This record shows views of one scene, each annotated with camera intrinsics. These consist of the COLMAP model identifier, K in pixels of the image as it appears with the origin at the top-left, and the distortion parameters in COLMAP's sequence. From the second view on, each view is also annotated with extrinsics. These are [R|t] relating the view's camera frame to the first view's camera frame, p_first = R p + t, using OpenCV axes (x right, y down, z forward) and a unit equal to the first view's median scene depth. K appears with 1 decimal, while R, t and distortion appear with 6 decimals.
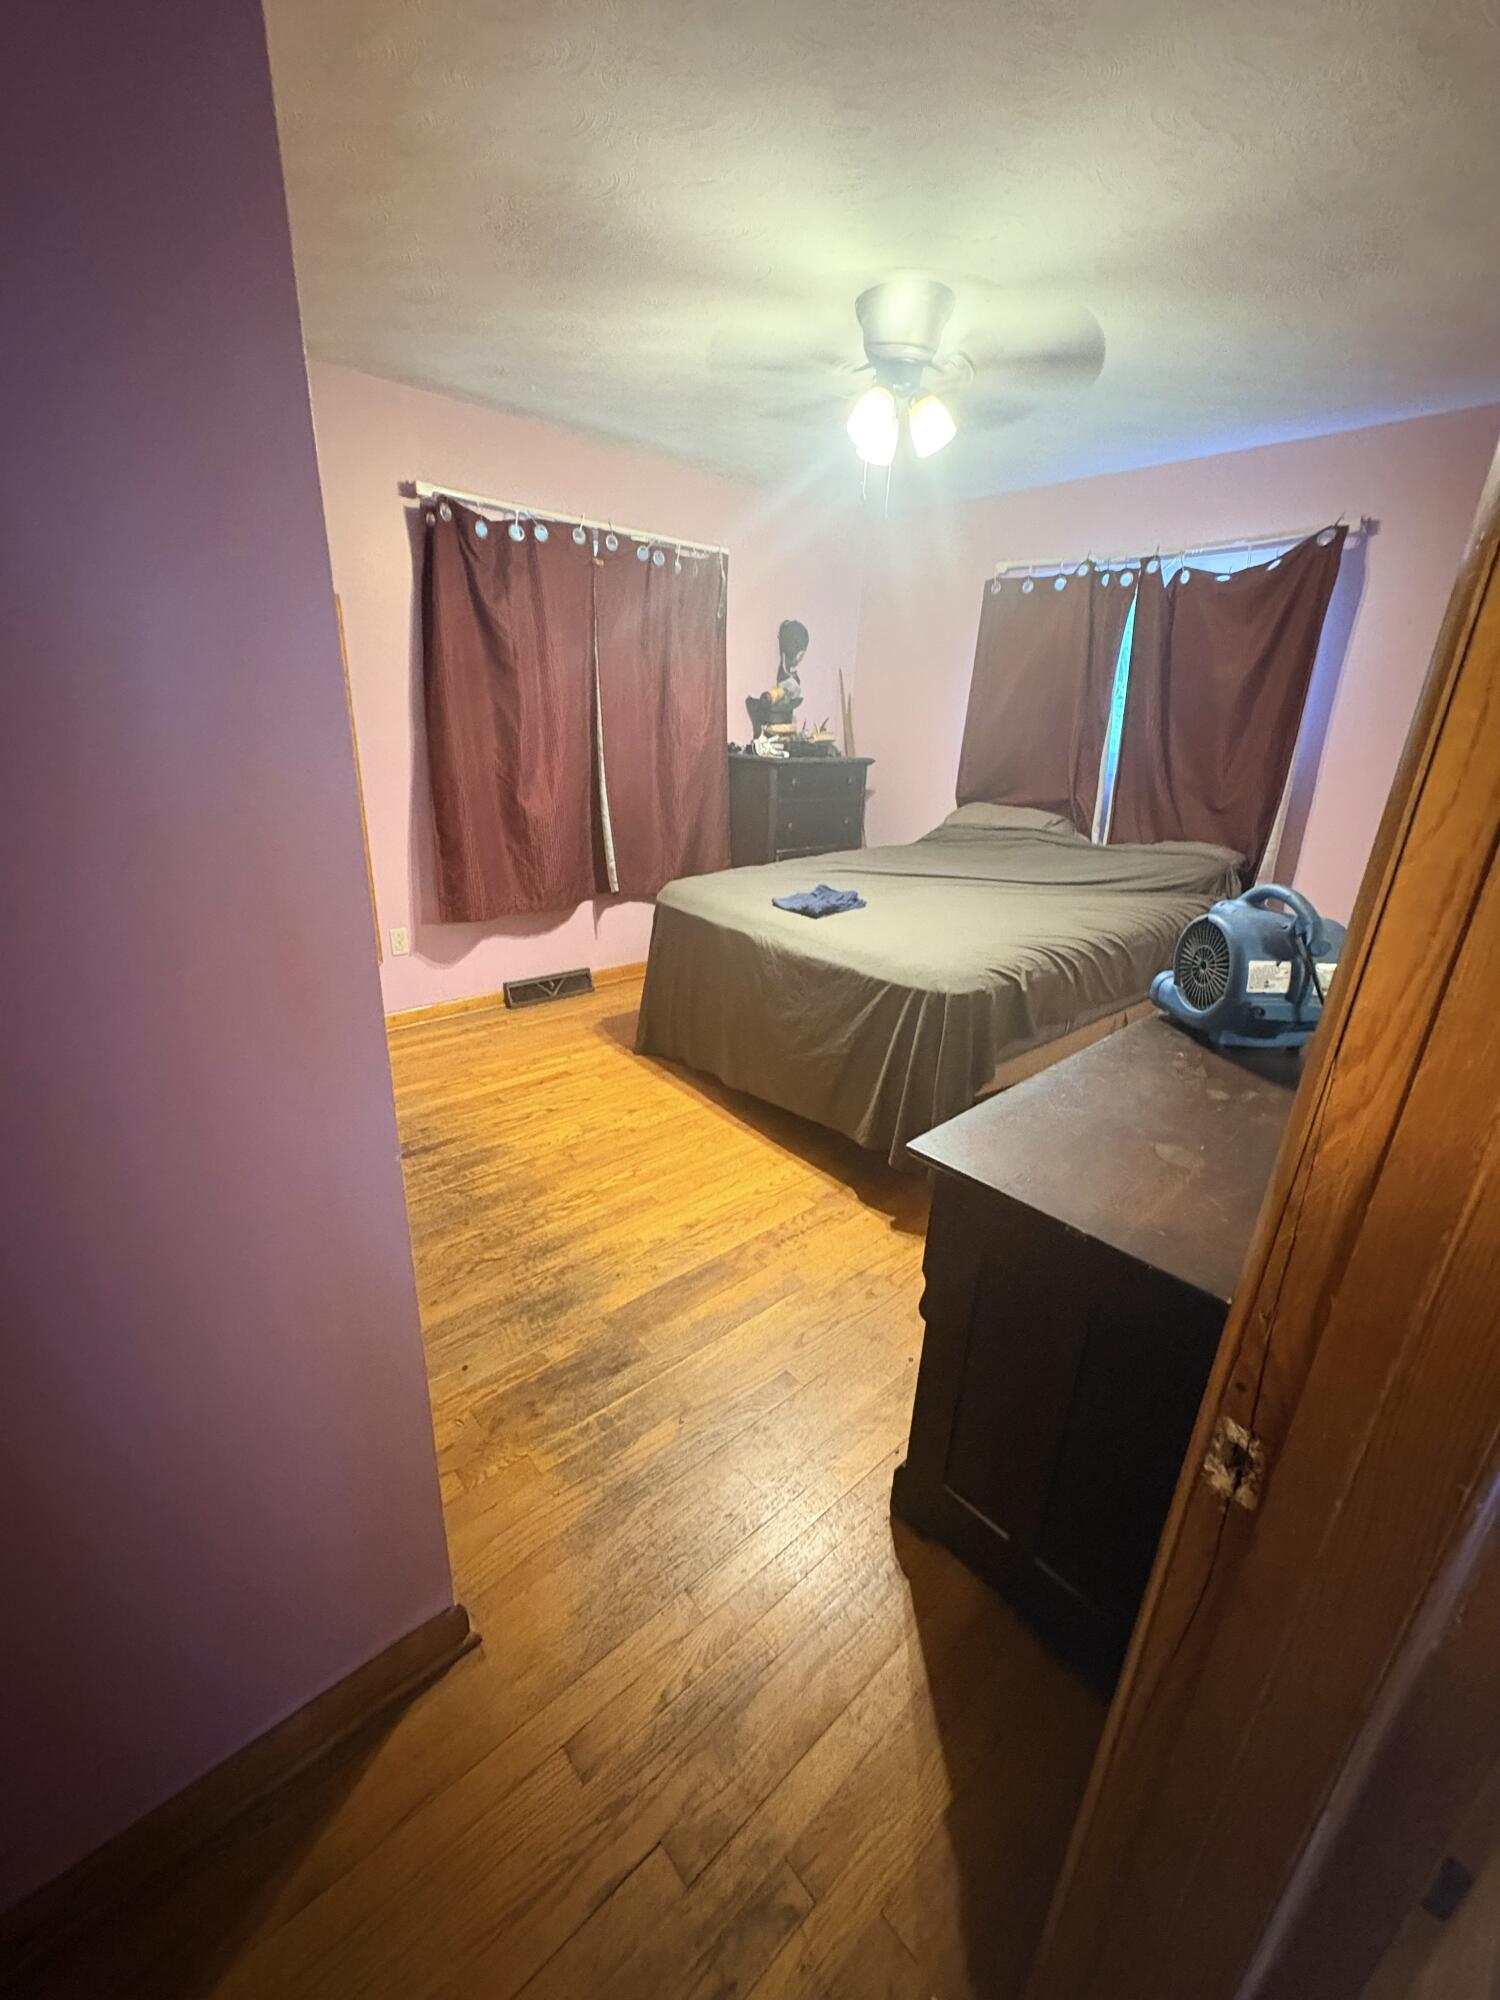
lens RADIAL K [[797.4, 0, 753.0], [0, 797.4, 999.5], [0, 0, 1]] dist [0.000616, -0.000458]
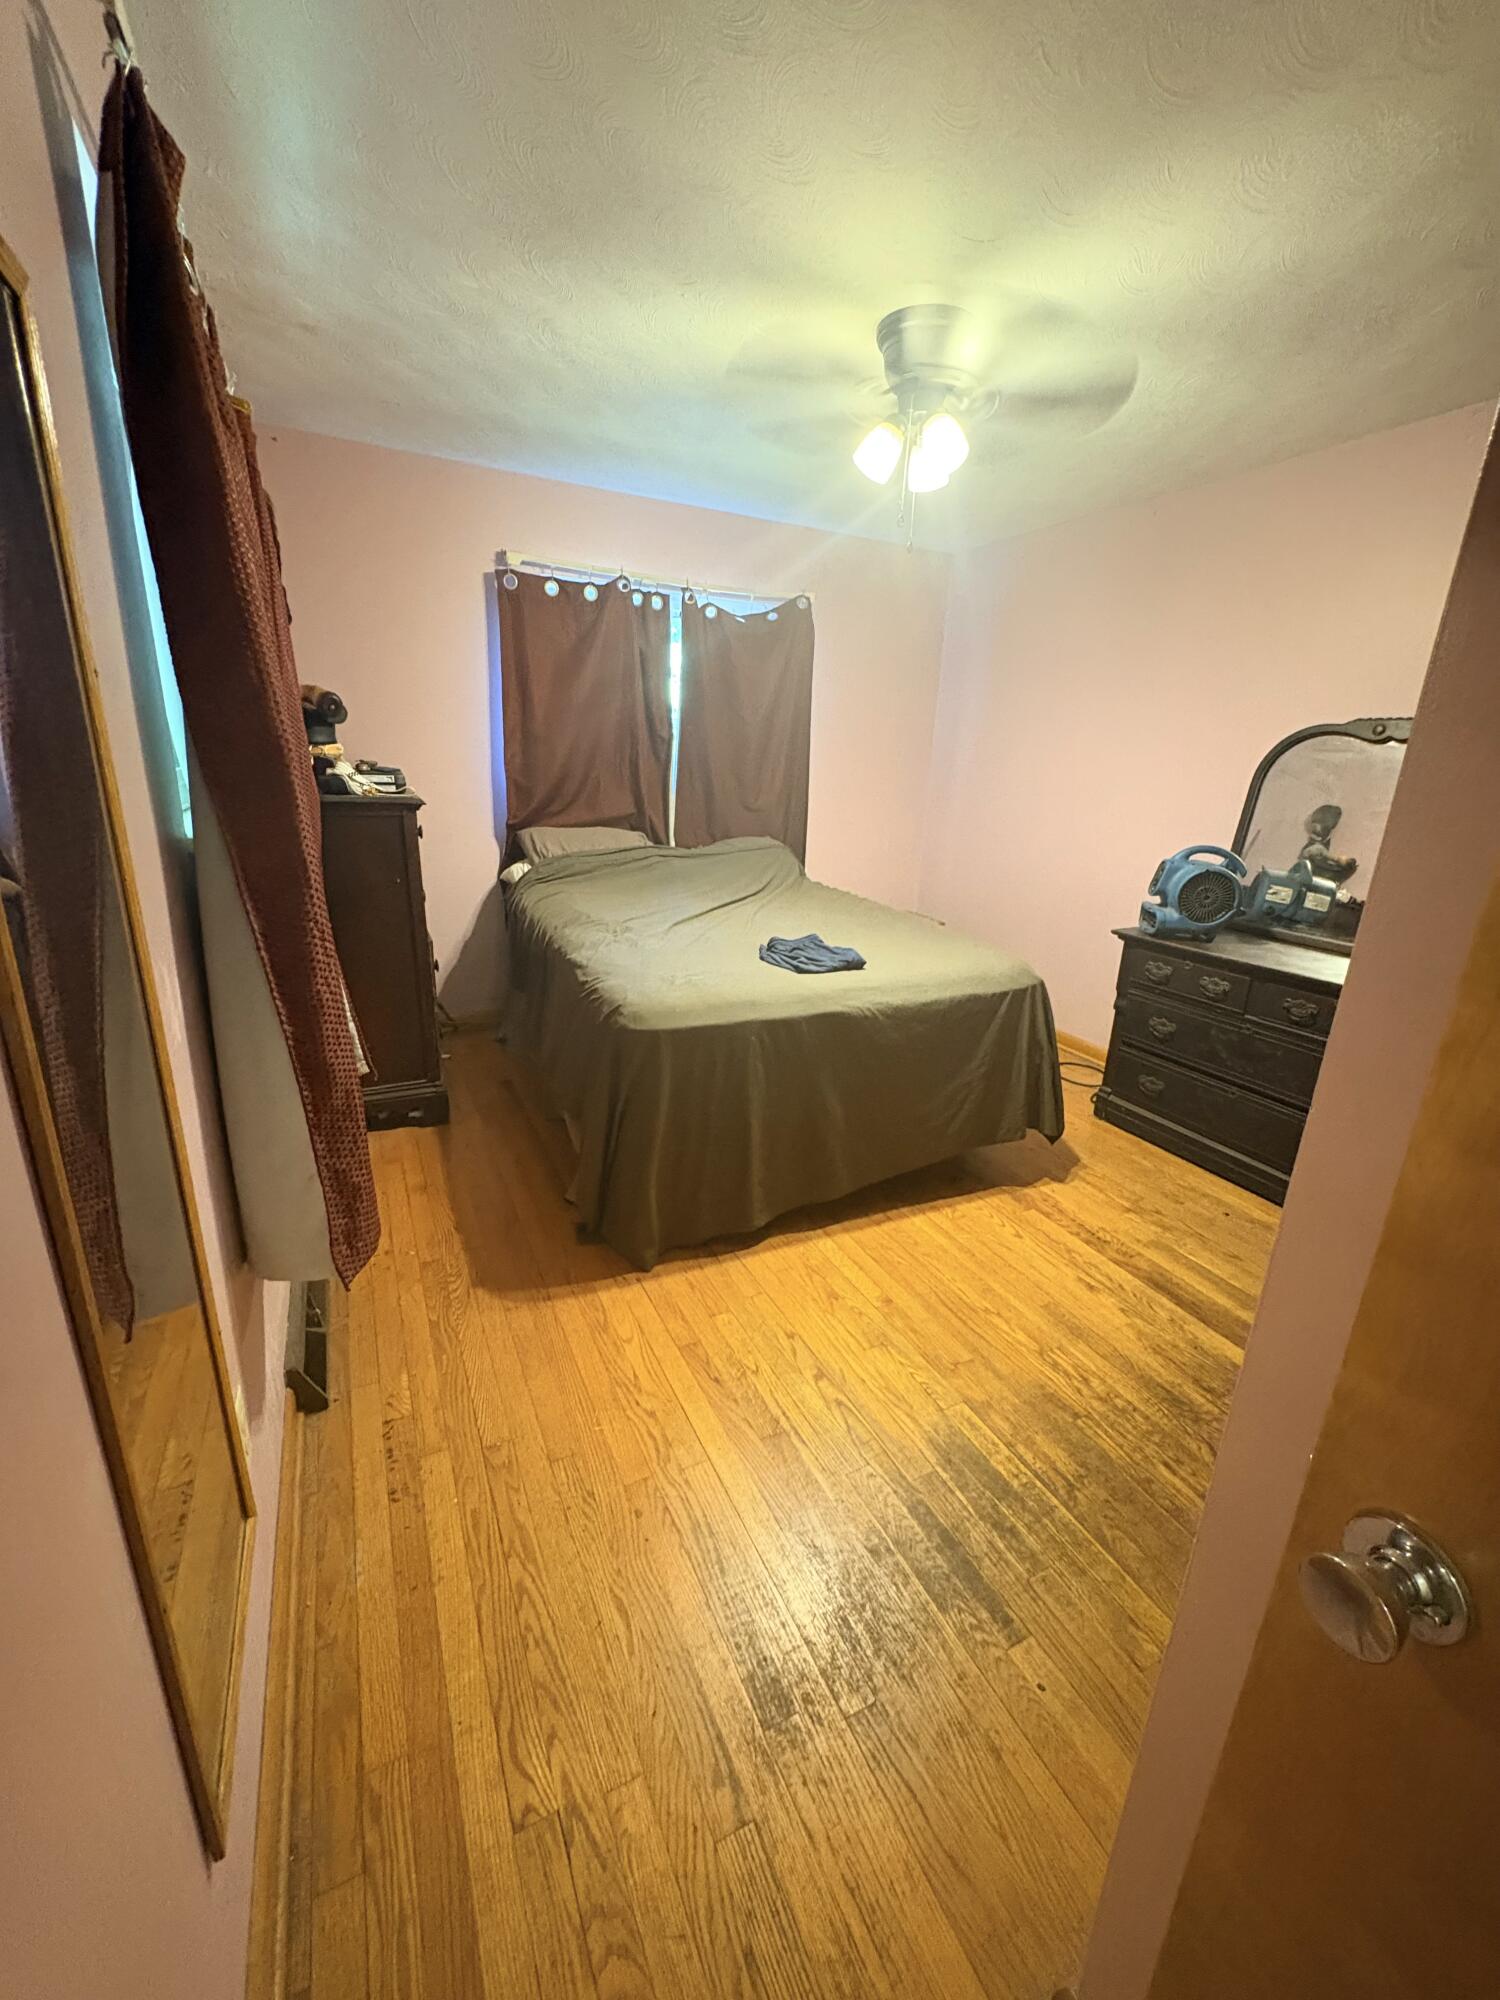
lens RADIAL K [[797.4, 0, 753.0], [0, 797.4, 999.5], [0, 0, 1]] dist [0.000616, -0.000458]
pose [[0.266201, -0.316262, 0.910558, -0.795660], [0.301300, 0.924609, 0.233058, -0.319513], [-0.915617, 0.212311, 0.341422, 0.814749]]
